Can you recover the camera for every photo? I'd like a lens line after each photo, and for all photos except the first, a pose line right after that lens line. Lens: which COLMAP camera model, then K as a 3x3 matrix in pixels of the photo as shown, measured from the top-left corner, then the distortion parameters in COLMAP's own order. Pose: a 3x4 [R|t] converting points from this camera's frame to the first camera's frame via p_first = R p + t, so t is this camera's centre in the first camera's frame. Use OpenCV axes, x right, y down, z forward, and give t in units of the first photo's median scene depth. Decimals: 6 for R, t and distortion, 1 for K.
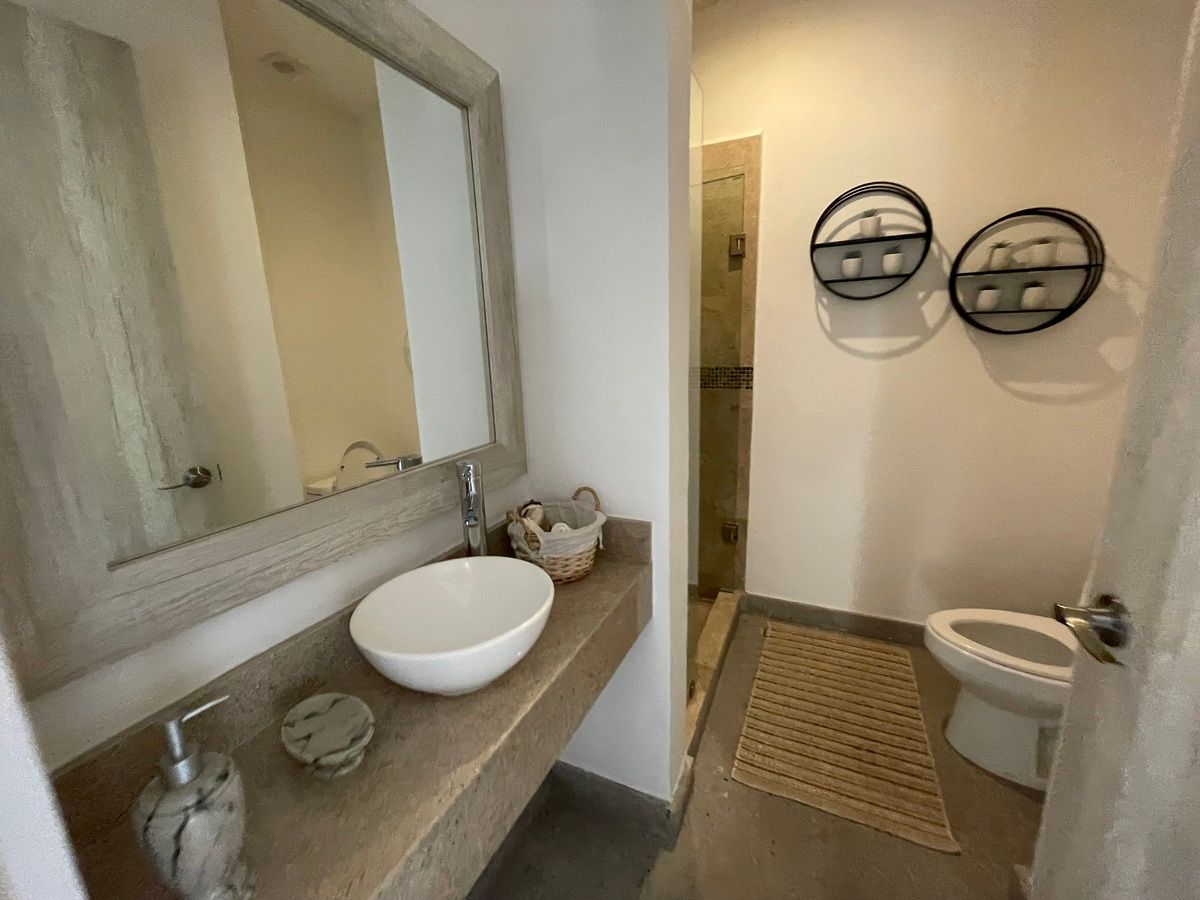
lens RADIAL K [[490.7, 0, 600.3], [0, 490.7, 451.1], [0, 0, 1]] dist [-0.001363, 0.000169]
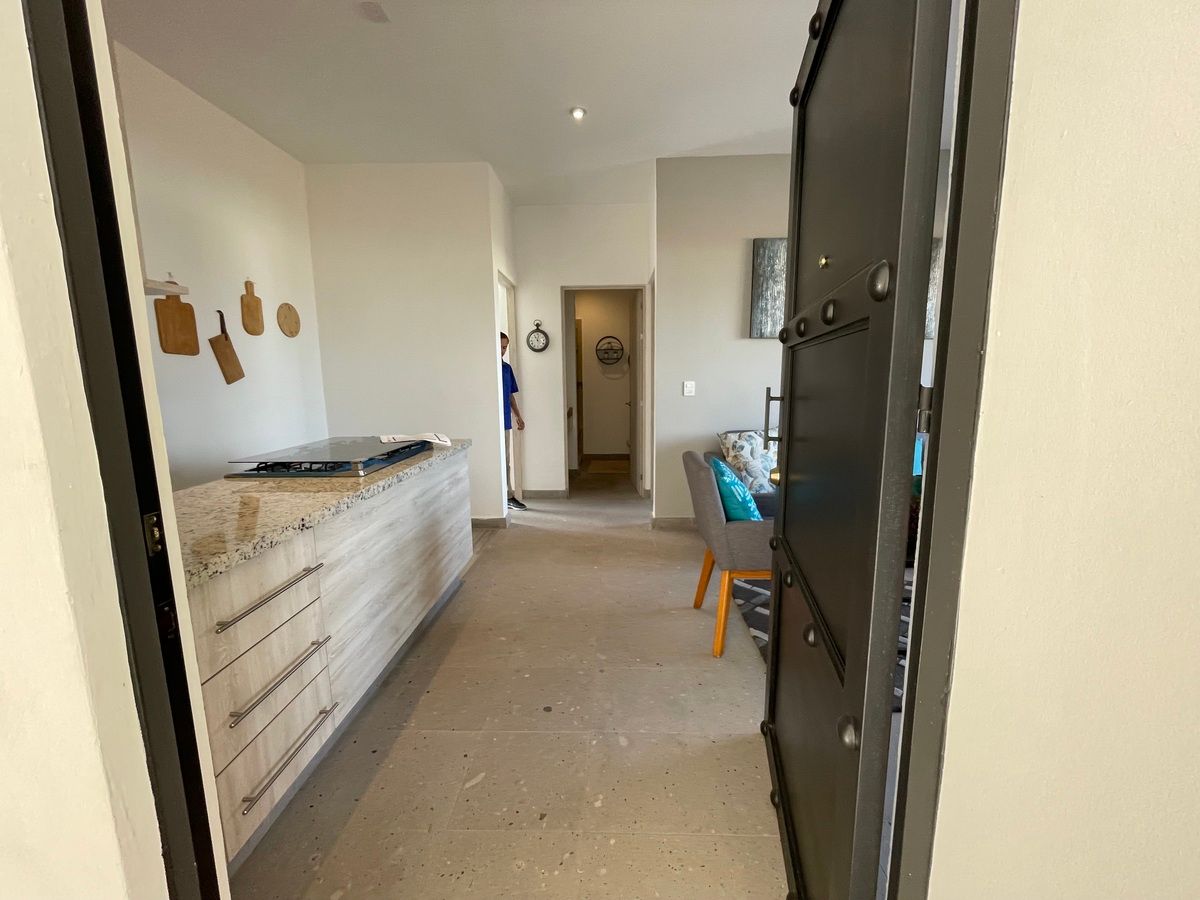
lens RADIAL K [[490.7, 0, 600.3], [0, 490.7, 451.1], [0, 0, 1]] dist [-0.001363, 0.000169]
pose [[0.922664, -0.043032, 0.383197, -0.989046], [0.068336, 0.996271, -0.052661, 0.542174], [-0.379502, 0.074775, 0.922164, -2.362097]]
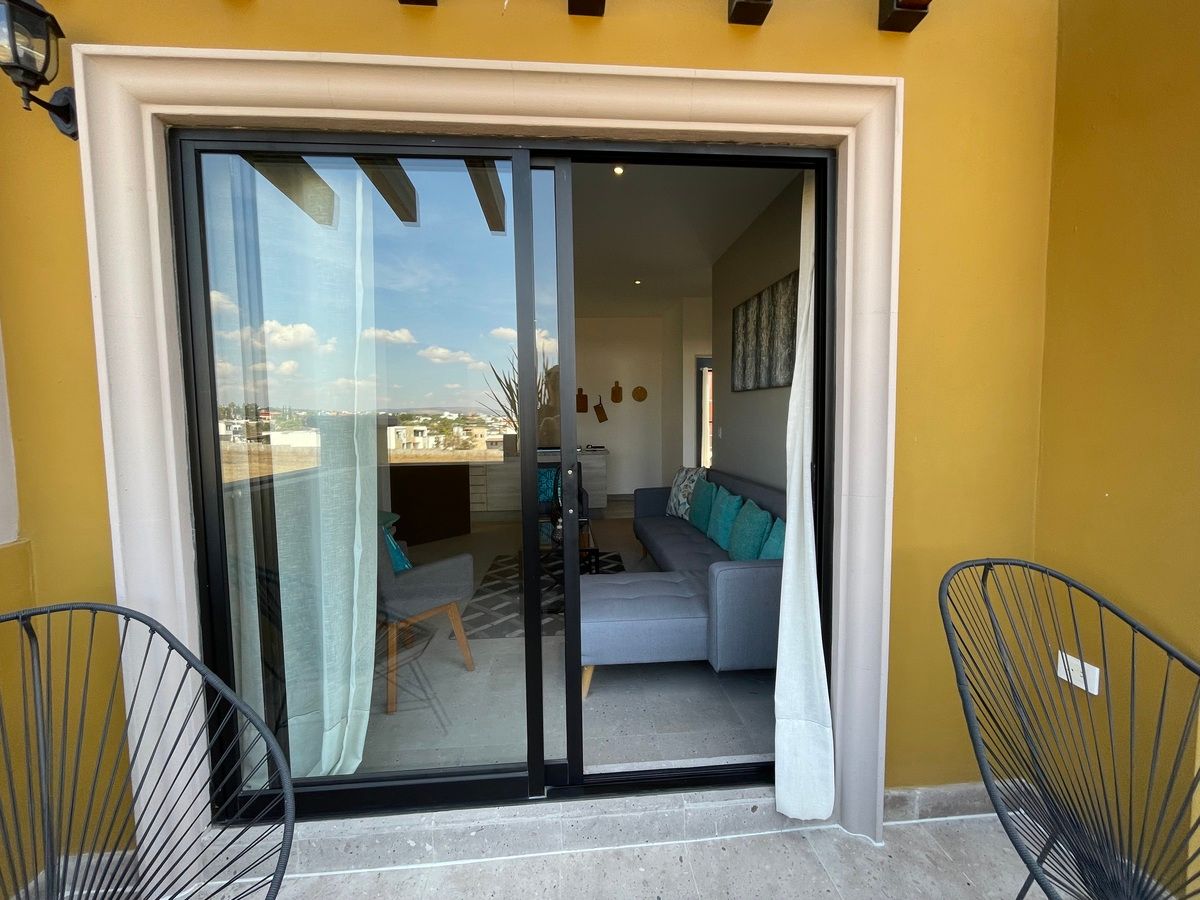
lens RADIAL K [[490.7, 0, 600.3], [0, 490.7, 451.1], [0, 0, 1]] dist [-0.001363, 0.000169]
pose [[0.479678, 0.080635, -0.873732, 2.085894], [-0.188428, 0.982003, -0.012820, 0.442978], [0.856974, 0.170785, 0.486239, -2.403490]]
